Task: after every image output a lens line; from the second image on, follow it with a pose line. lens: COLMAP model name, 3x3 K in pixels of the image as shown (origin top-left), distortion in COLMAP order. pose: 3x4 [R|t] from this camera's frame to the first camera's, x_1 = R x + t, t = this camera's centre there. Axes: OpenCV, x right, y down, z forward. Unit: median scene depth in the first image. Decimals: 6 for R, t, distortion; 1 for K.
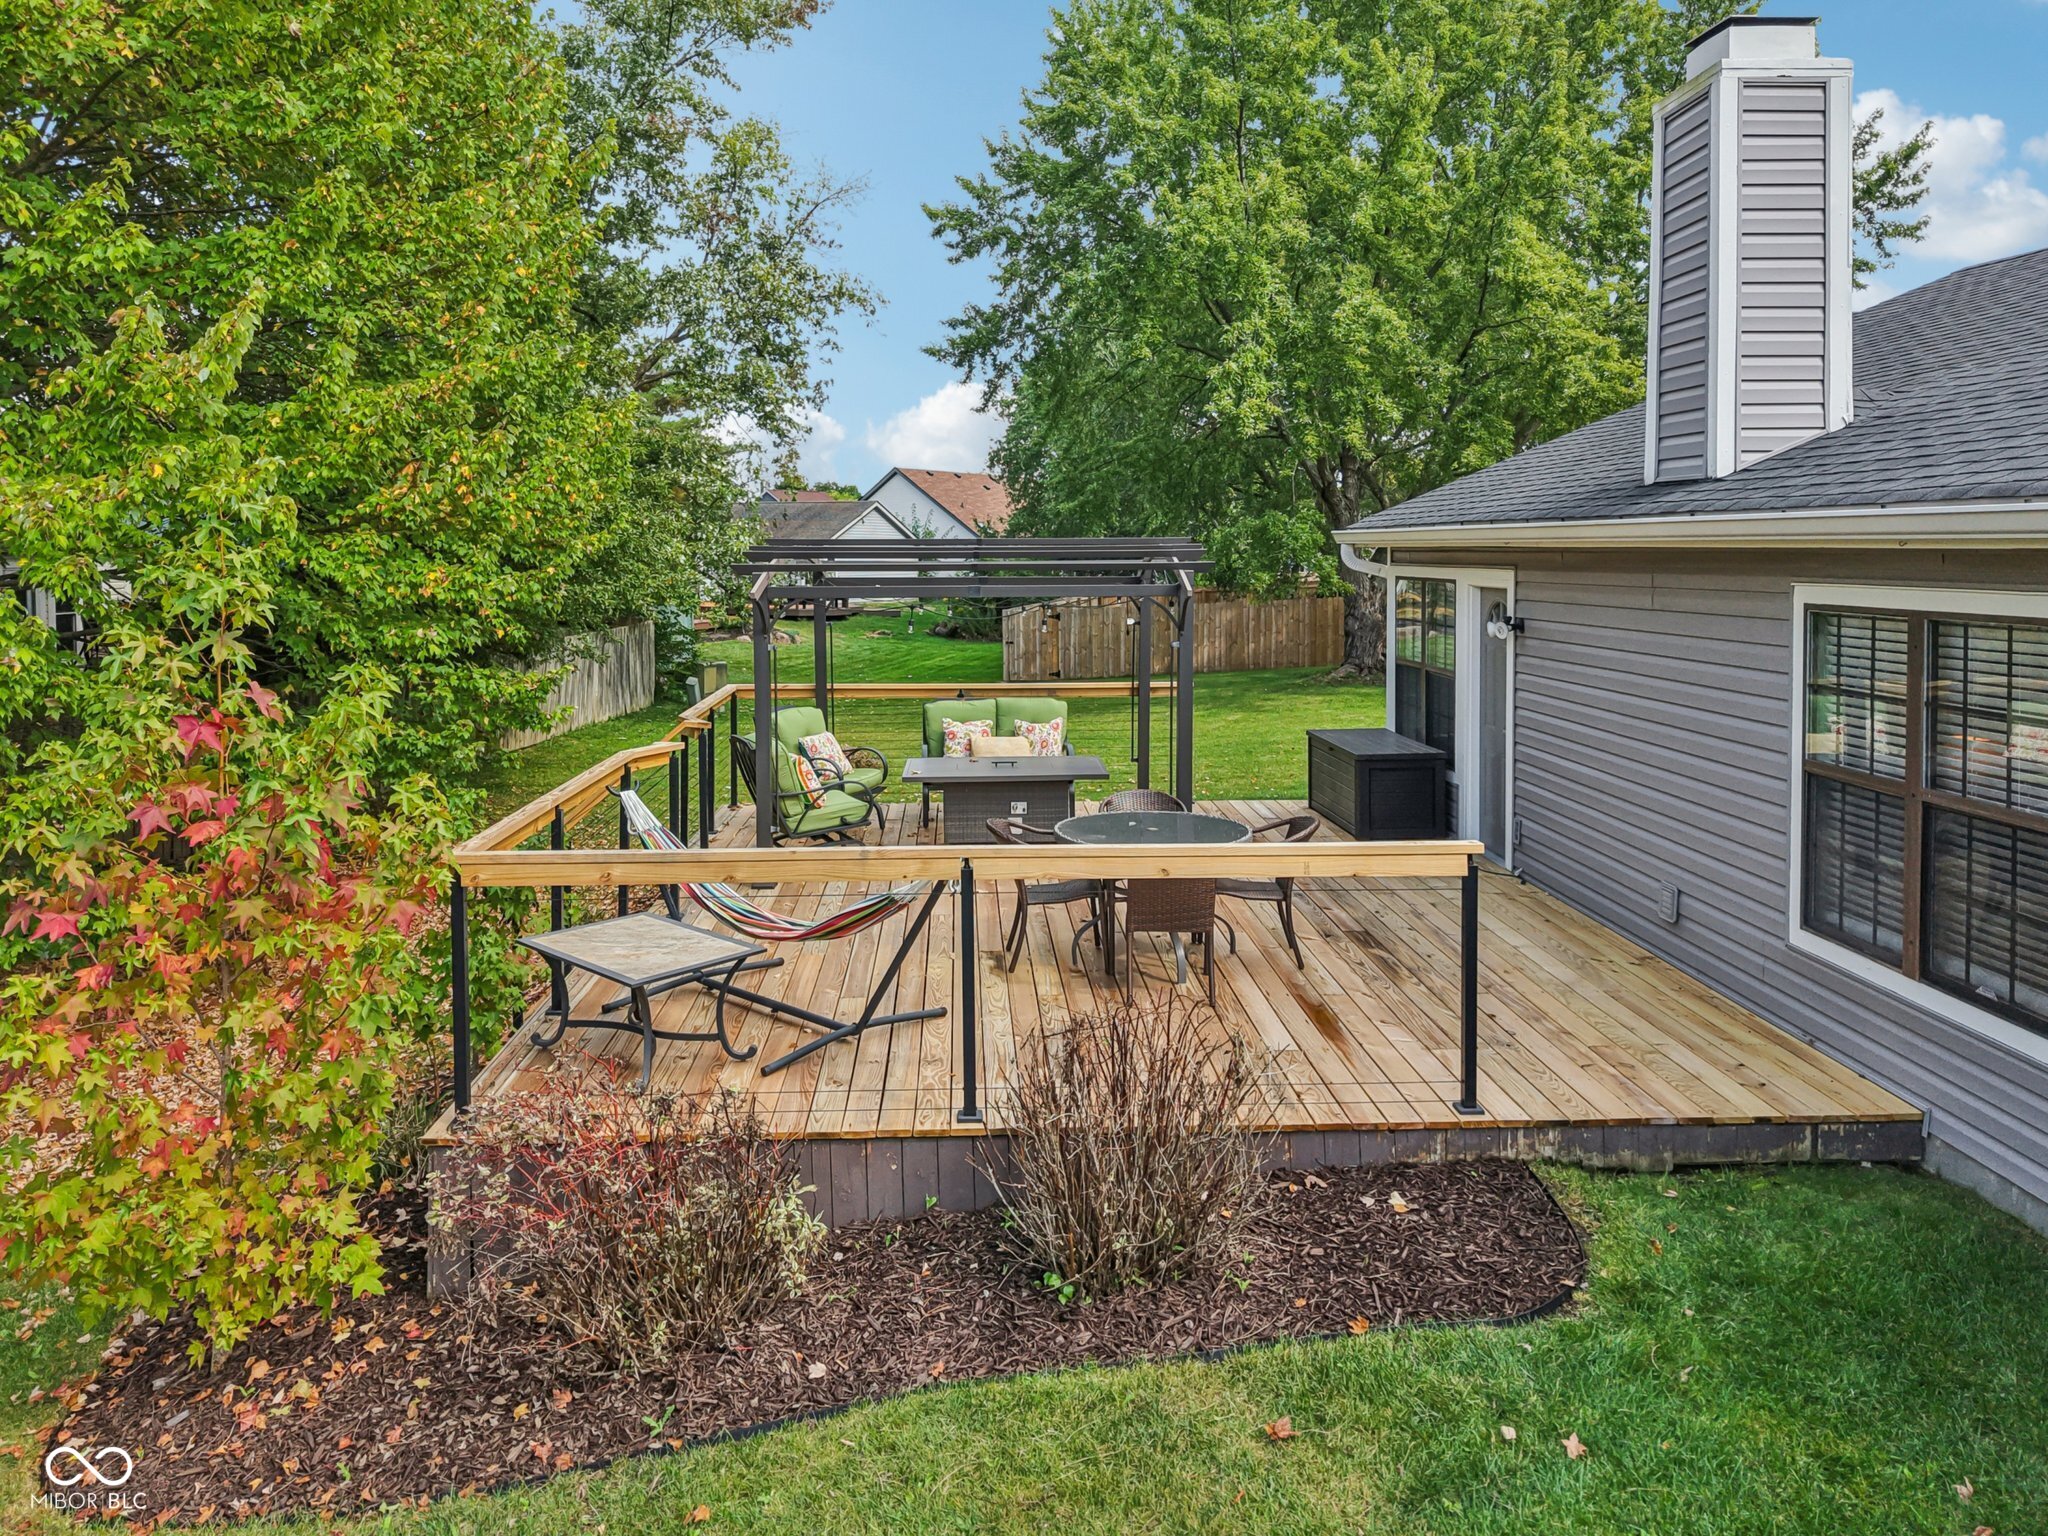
lens RADIAL K [[1402.3, 0, 1013.5], [0, 1402.3, 766.7], [0, 0, 1]] dist [0.030794, -0.034648]
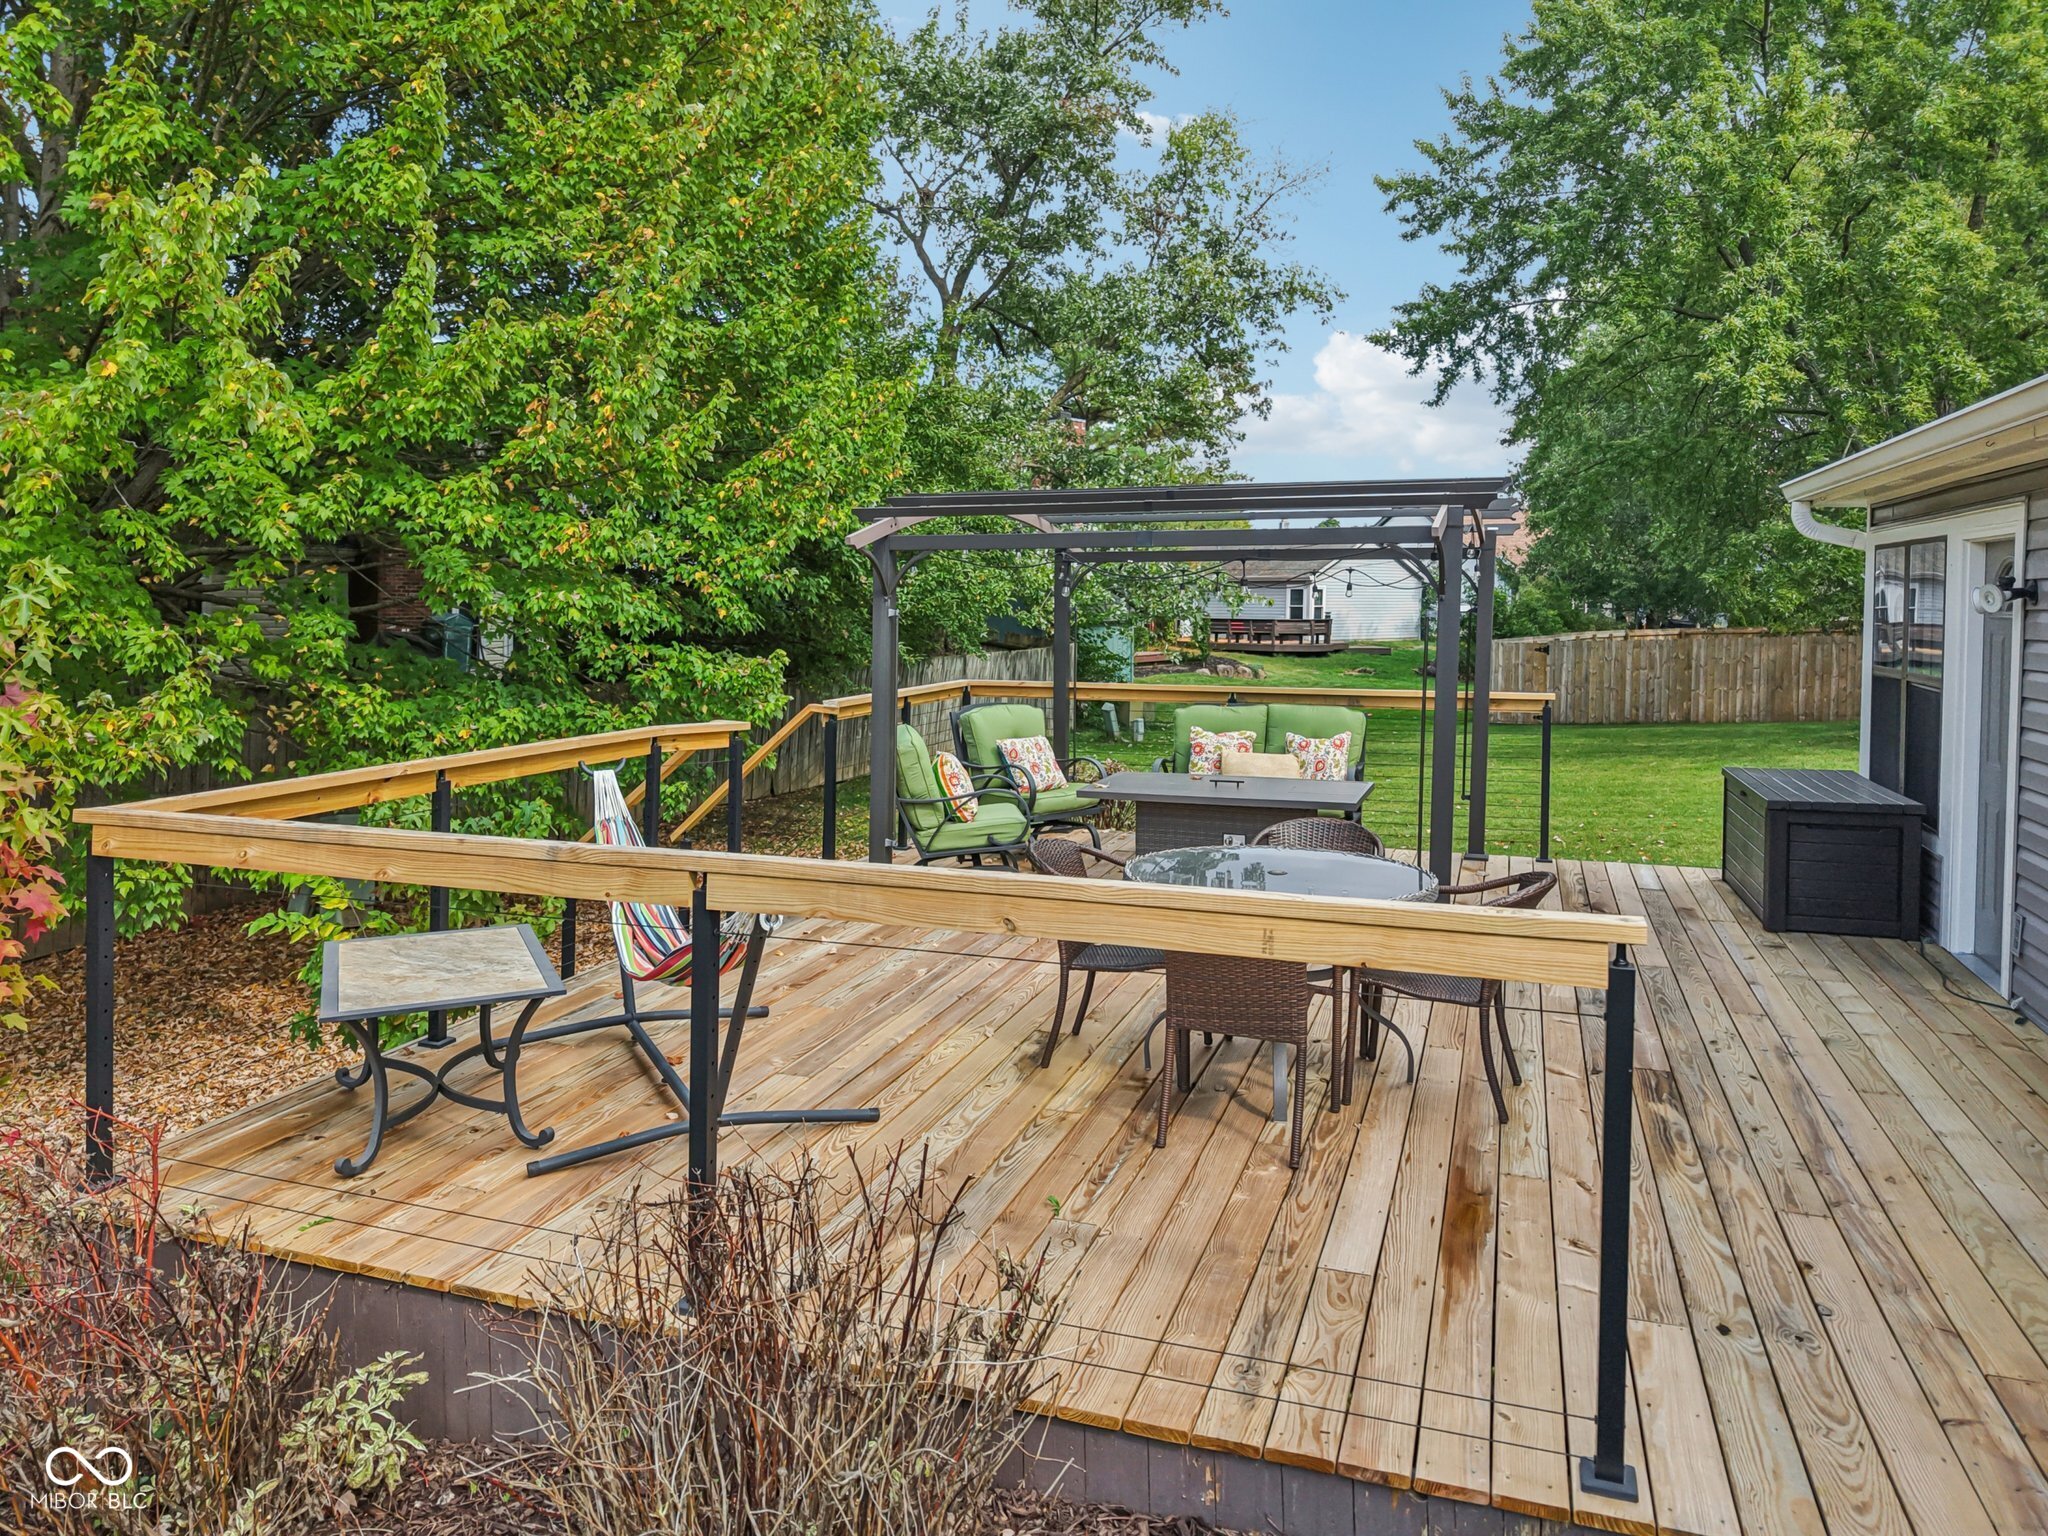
lens RADIAL K [[1402.3, 0, 1031.4], [0, 1402.3, 760.3], [0, 0, 1]] dist [0.030794, -0.034648]
pose [[0.931317, 0.048563, -0.360957, 0.081692], [-0.062830, 0.997635, -0.027889, 0.006718], [0.358748, 0.048652, 0.932166, 0.127447]]
